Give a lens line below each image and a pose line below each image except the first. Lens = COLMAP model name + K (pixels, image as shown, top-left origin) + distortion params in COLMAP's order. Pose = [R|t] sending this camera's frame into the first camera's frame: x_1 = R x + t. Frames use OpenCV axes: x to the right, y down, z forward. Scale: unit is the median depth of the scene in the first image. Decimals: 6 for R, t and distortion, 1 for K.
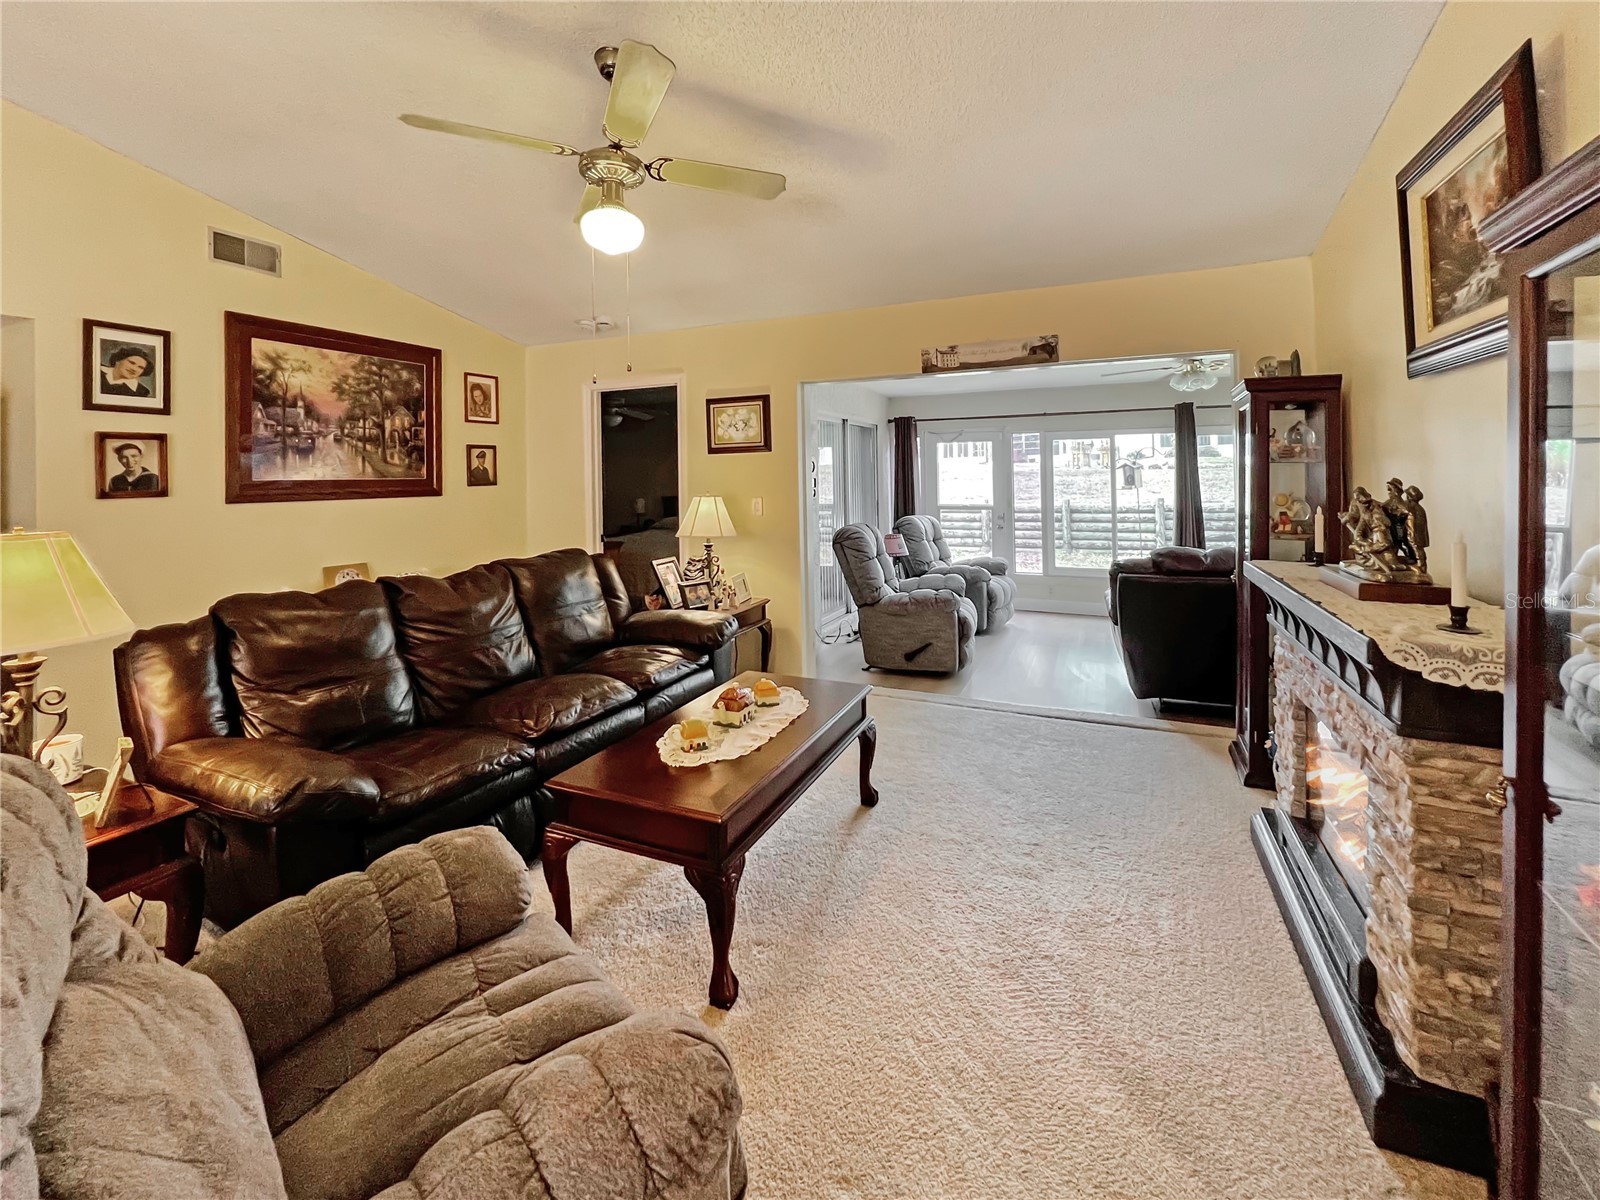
lens RADIAL K [[698.9, 0, 801.5], [0, 698.9, 467.1], [0, 0, 1]] dist [0.001518, -0.000063]
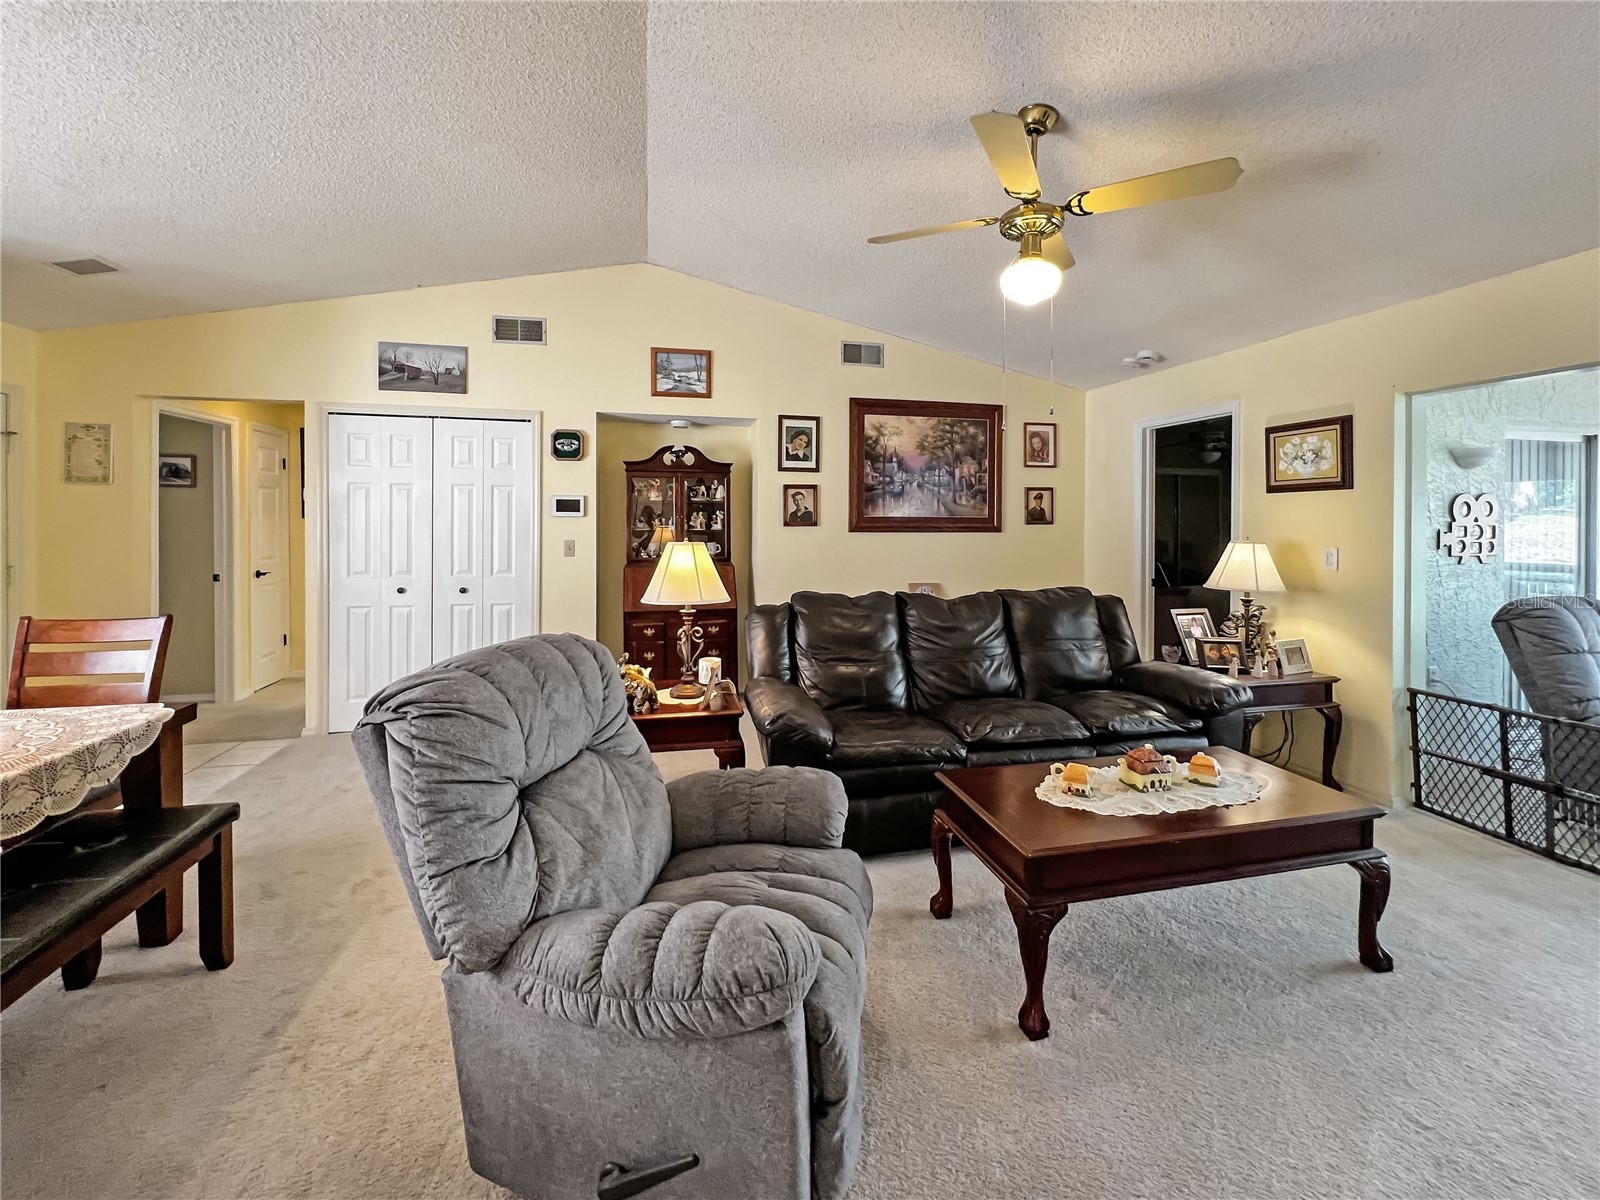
lens RADIAL K [[661.6, 0, 767.7], [0, 661.6, 524.1], [0, 0, 1]] dist [0.000088, -0.000012]
pose [[0.600170, 0.024207, -0.799506, 0.168196], [-0.004433, 0.999627, 0.026938, -0.000116], [0.799860, -0.012623, 0.600053, 0.049924]]
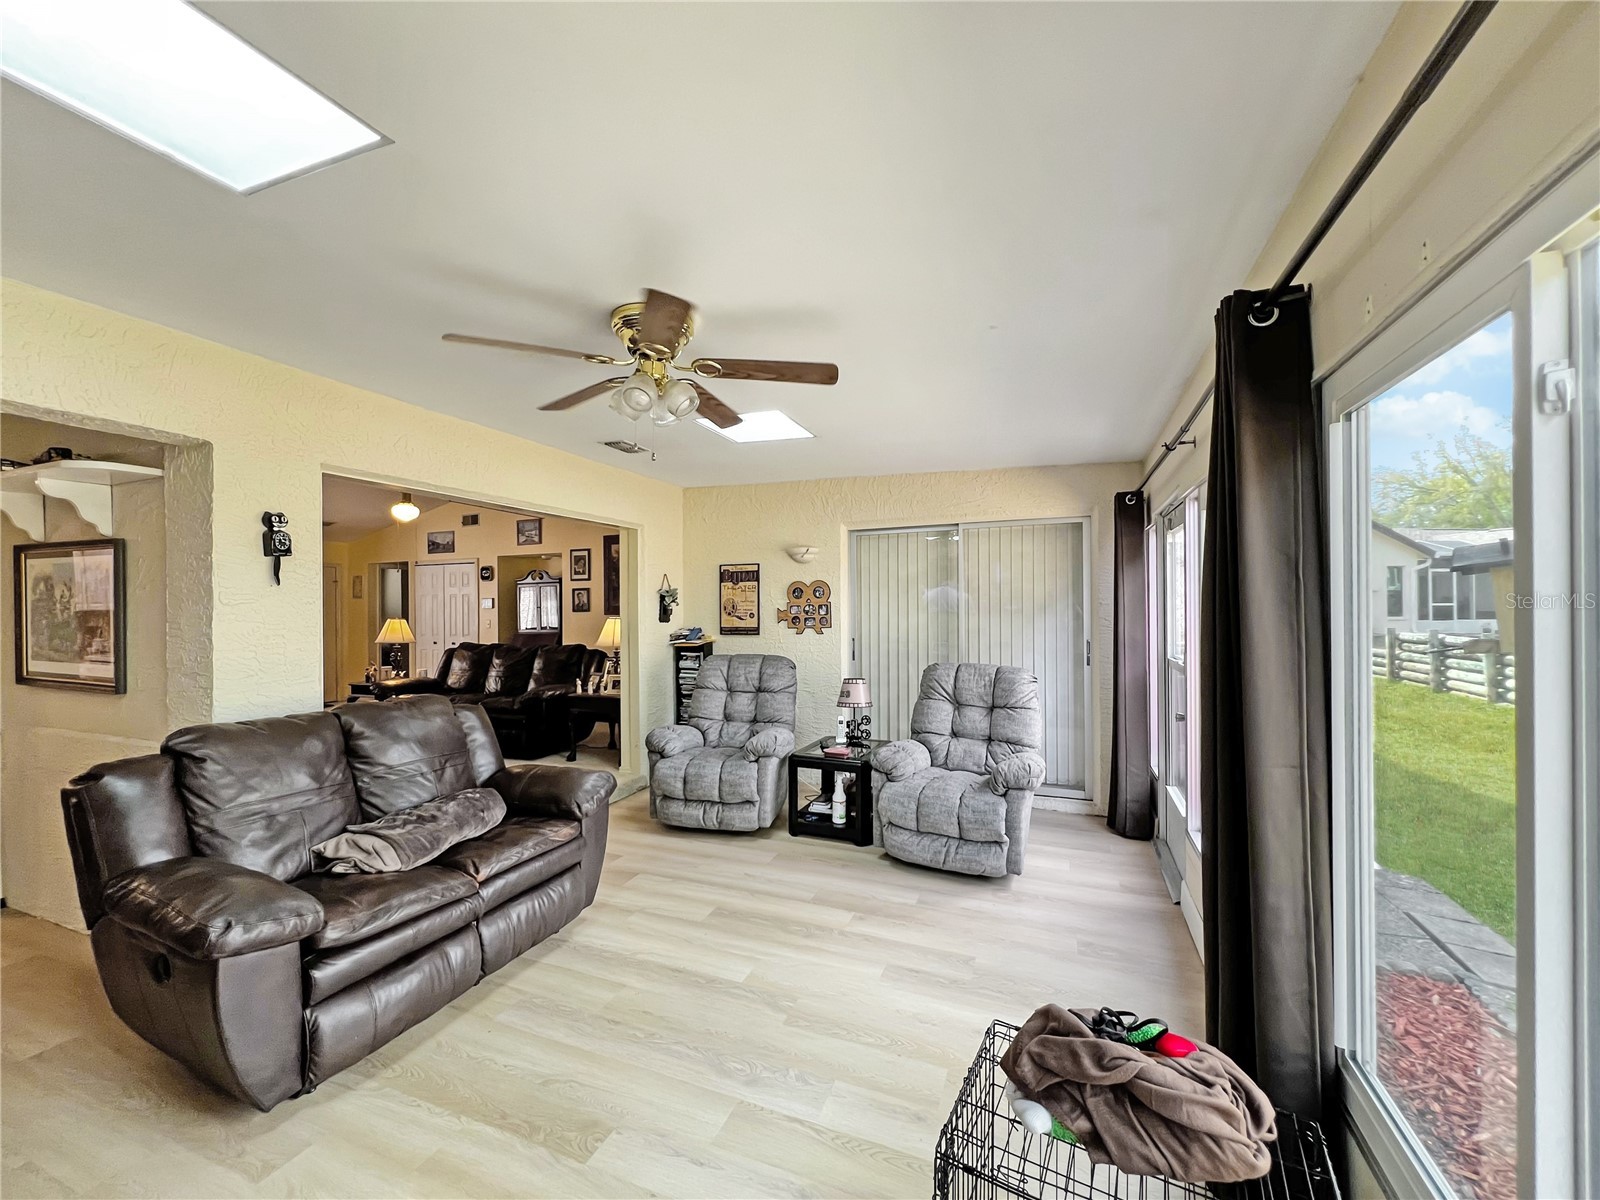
lens RADIAL K [[656.2, 0, 800.0], [0, 656.2, 600.0], [0, 0, 1]] dist [-0.000226, -0.000039]
pose [[0.033212, 0.004886, -0.999436, 1.518952], [0.024751, 0.999677, 0.005710, 0.004150], [0.999142, -0.024927, 0.033080, 1.630955]]
